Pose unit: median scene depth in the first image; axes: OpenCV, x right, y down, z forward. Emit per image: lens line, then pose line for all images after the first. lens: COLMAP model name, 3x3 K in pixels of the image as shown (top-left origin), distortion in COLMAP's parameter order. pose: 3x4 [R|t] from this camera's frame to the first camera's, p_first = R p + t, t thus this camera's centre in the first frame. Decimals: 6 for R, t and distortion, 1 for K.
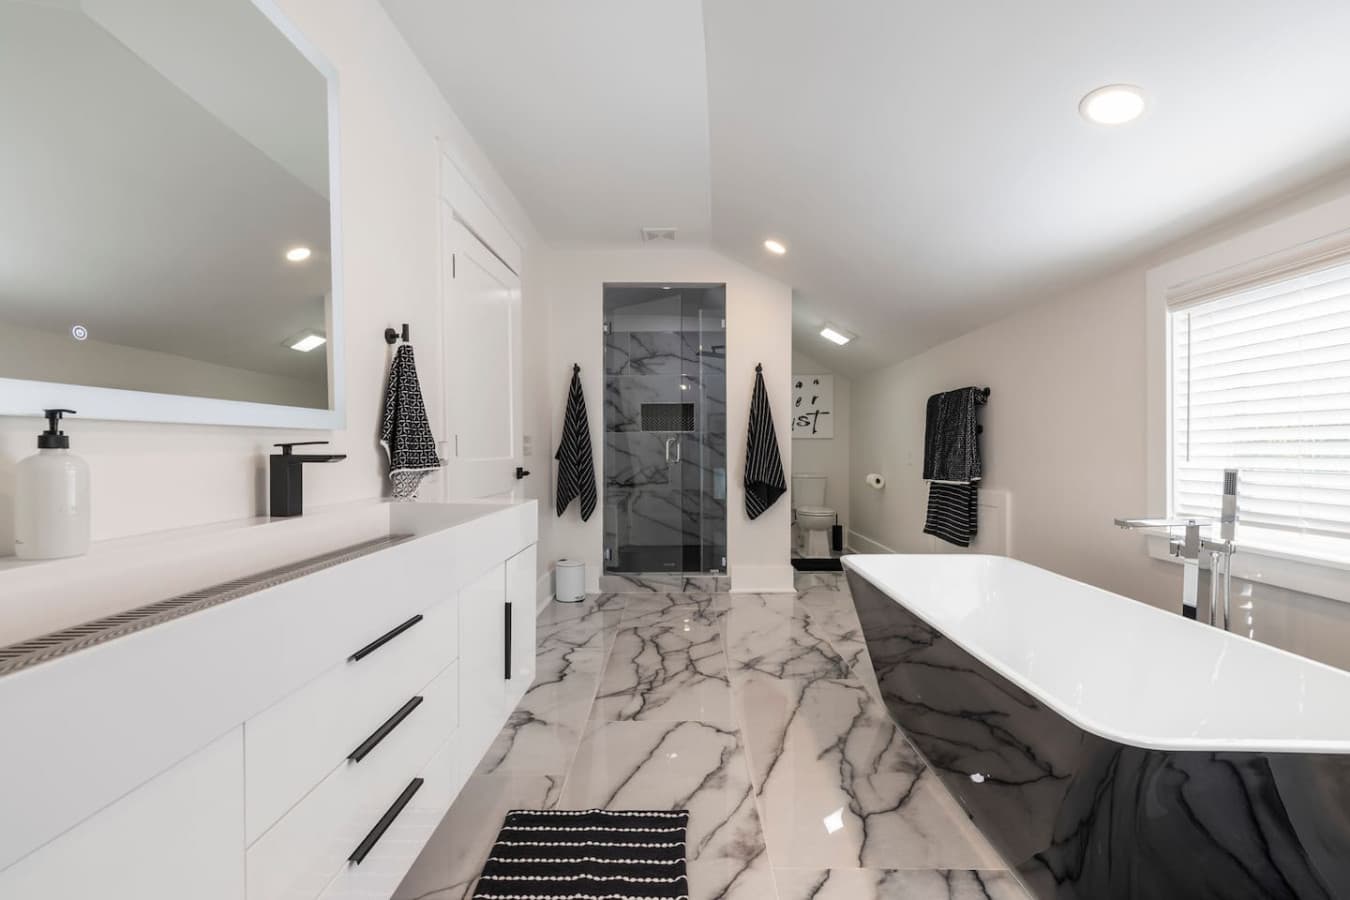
lens RADIAL K [[577.3, 0, 665.5], [0, 577.3, 455.8], [0, 0, 1]] dist [-0.003094, 0.000685]
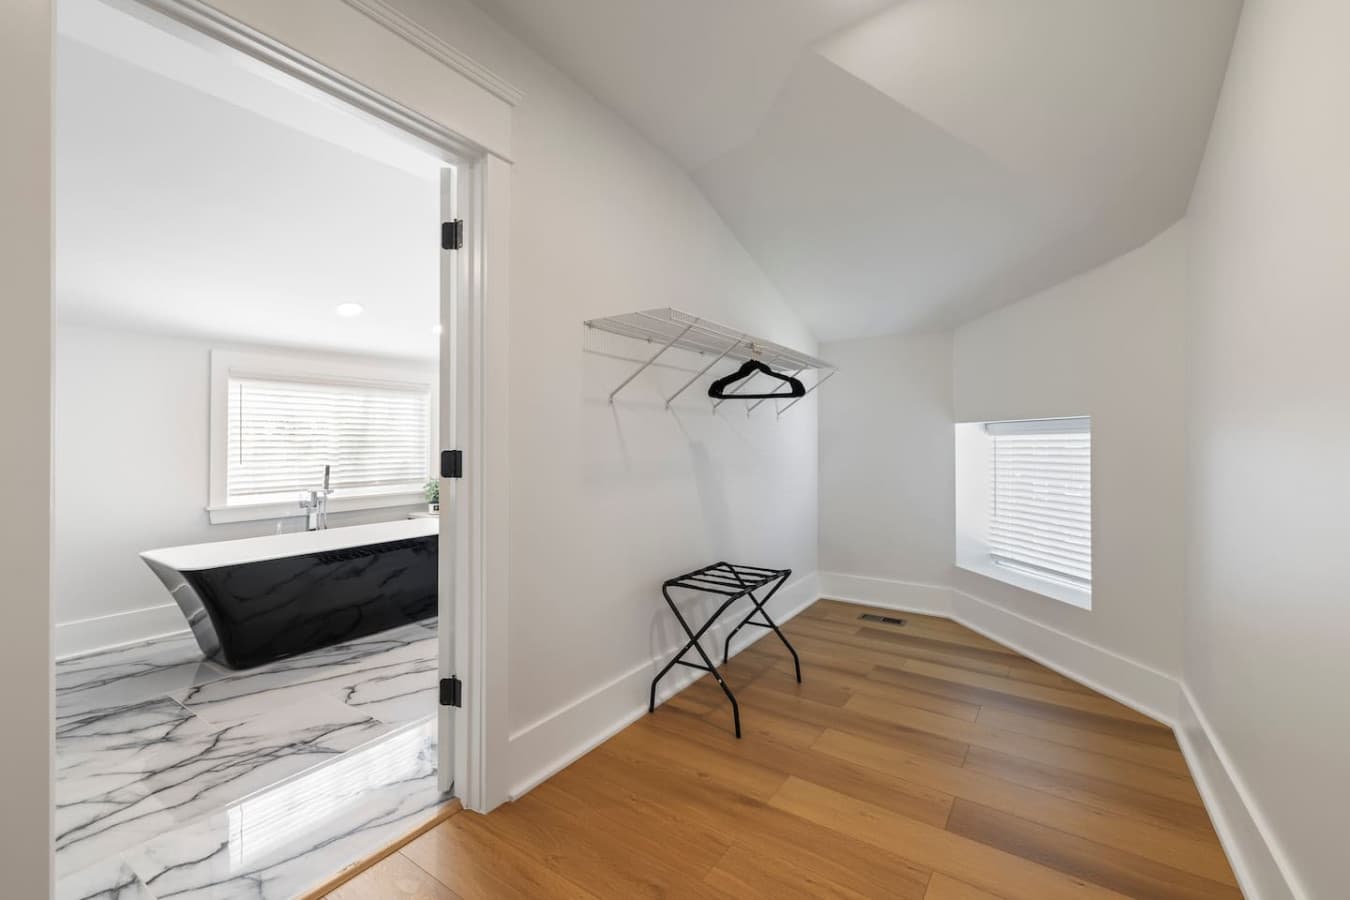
lens RADIAL K [[577.3, 0, 665.4], [0, 577.3, 444.0], [0, 0, 1]] dist [-0.003094, 0.000685]
pose [[-0.830491, -0.002867, 0.557025, -1.238254], [0.009291, 0.999776, 0.018999, -0.077111], [-0.556955, 0.020954, -0.830278, 1.766518]]
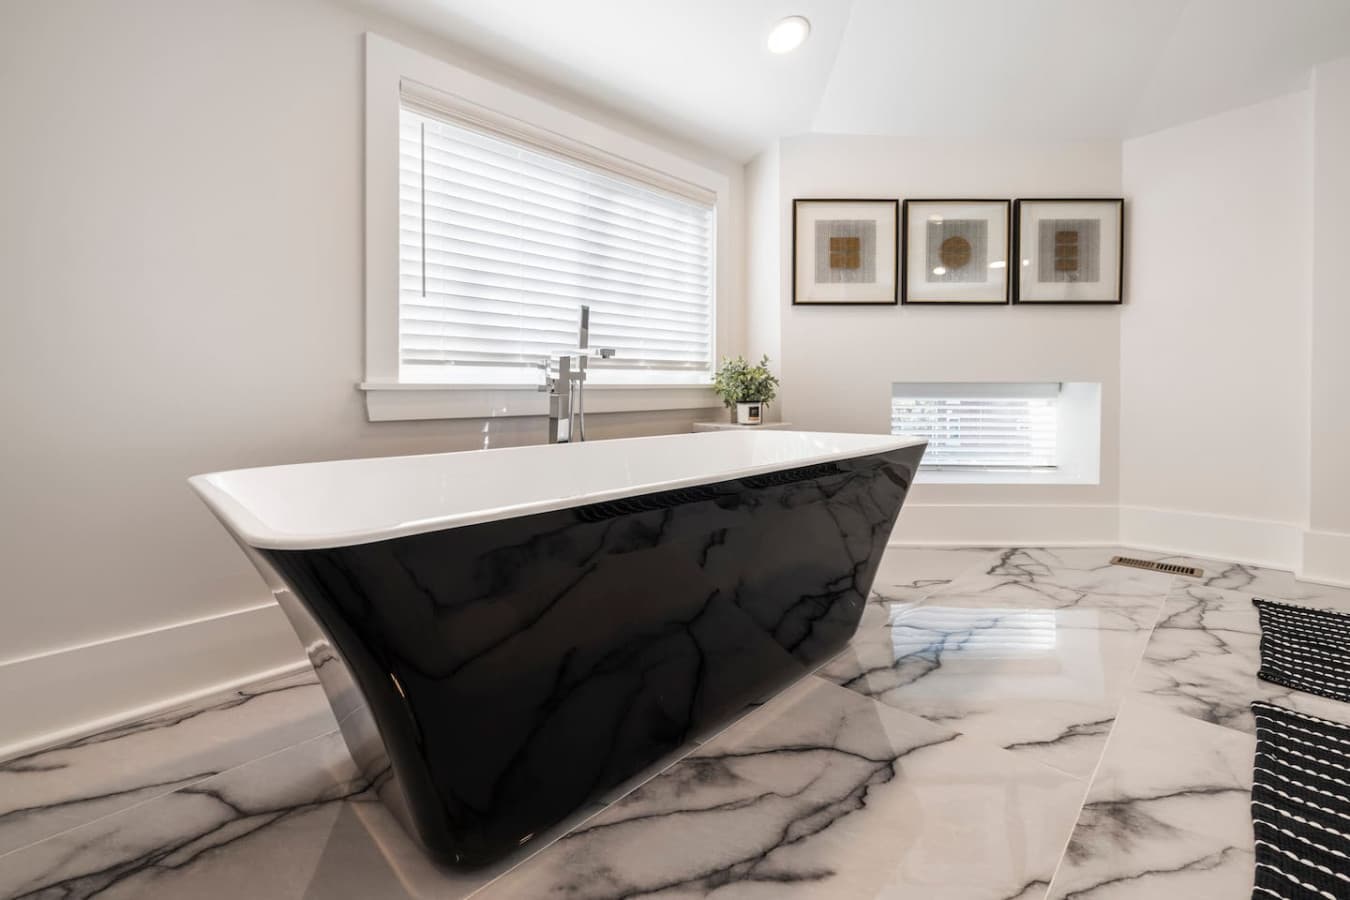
lens RADIAL K [[577.3, 0, 670.7], [0, 577.3, 395.3], [0, 0, 1]] dist [-0.003094, 0.000685]
pose [[-0.718204, -0.010839, 0.695749, 0.044393], [0.015178, 0.999397, 0.031238, 0.132366], [-0.695668, 0.032995, -0.717606, 1.361990]]
